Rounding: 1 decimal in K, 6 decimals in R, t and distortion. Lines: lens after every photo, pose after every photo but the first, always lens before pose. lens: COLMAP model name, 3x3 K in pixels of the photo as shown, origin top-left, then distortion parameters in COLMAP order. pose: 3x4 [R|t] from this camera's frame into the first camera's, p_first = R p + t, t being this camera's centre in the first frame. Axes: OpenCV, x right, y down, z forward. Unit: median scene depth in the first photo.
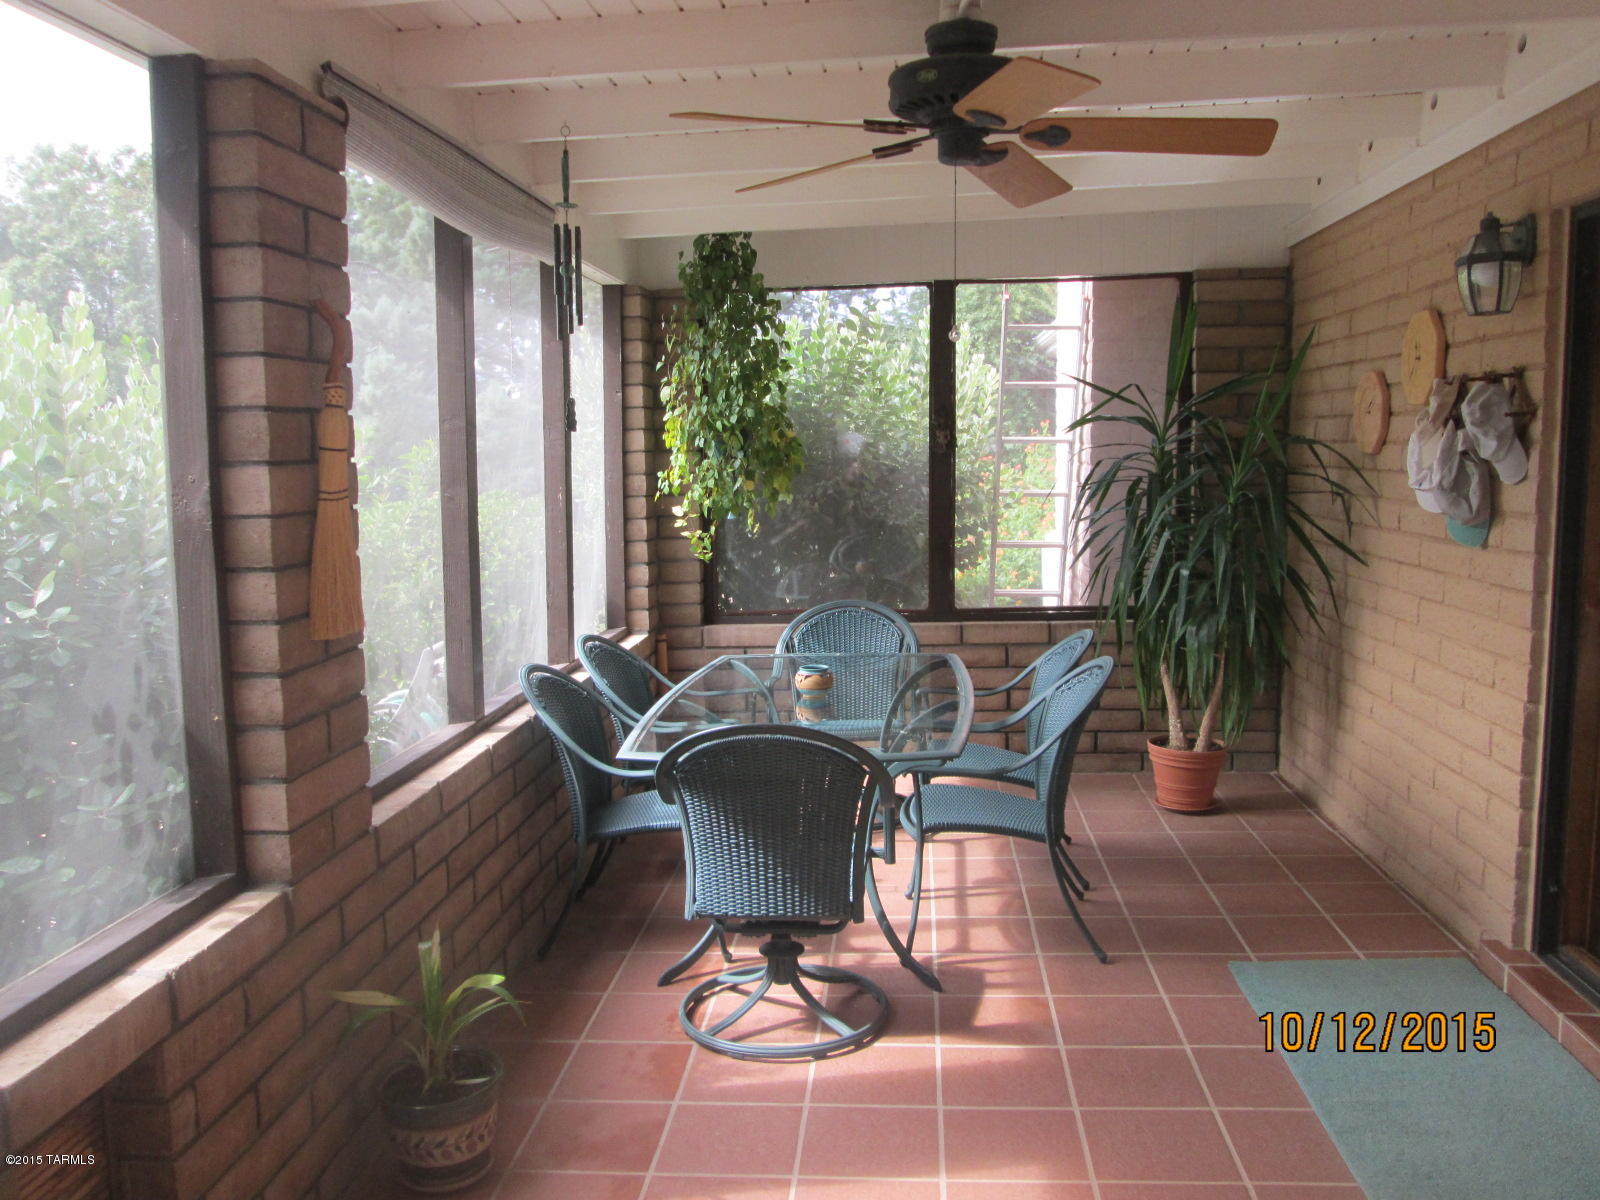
lens RADIAL K [[1323.4, 0, 808.7], [0, 1323.4, 607.1], [0, 0, 1]] dist [-0.037462, -0.001019]
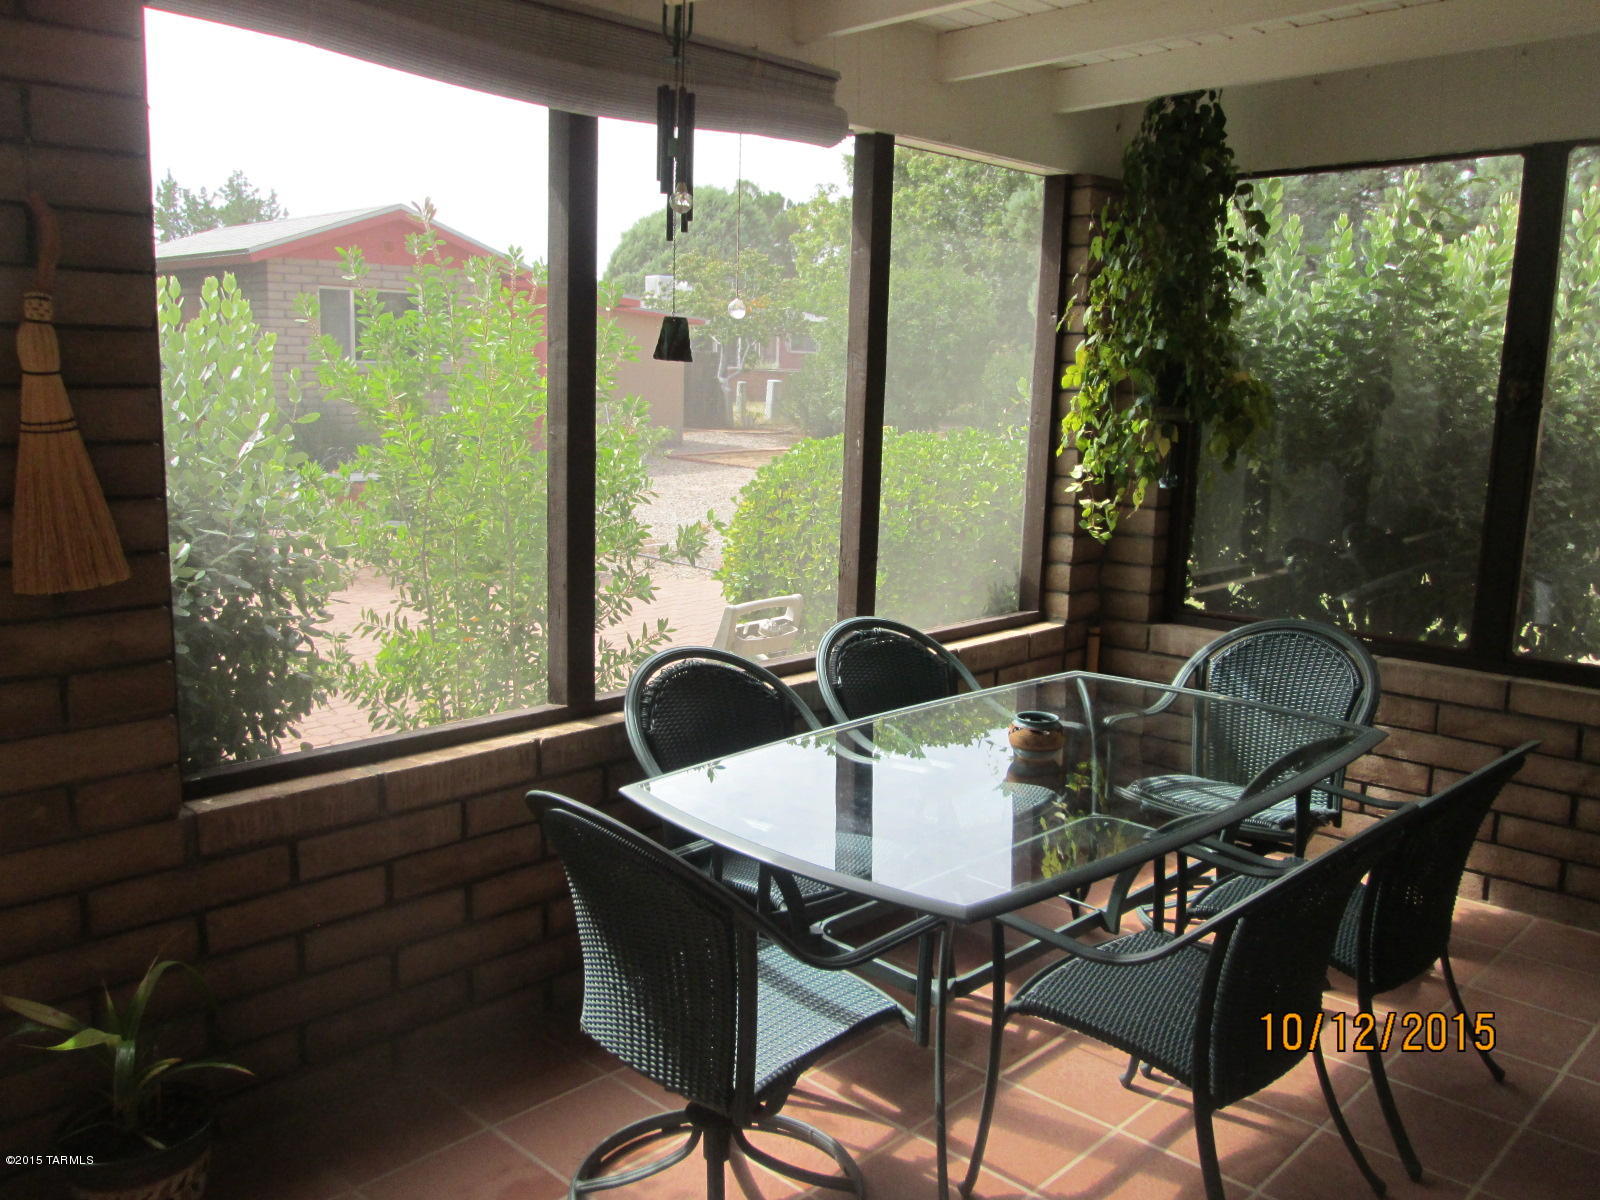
lens RADIAL K [[1323.4, 0, 808.7], [0, 1323.4, 607.1], [0, 0, 1]] dist [-0.037462, -0.001019]
pose [[0.775813, 0.142976, -0.614550, 0.243281], [-0.110007, 0.989721, 0.091387, -0.044882], [0.621299, -0.003295, 0.783567, 0.288802]]
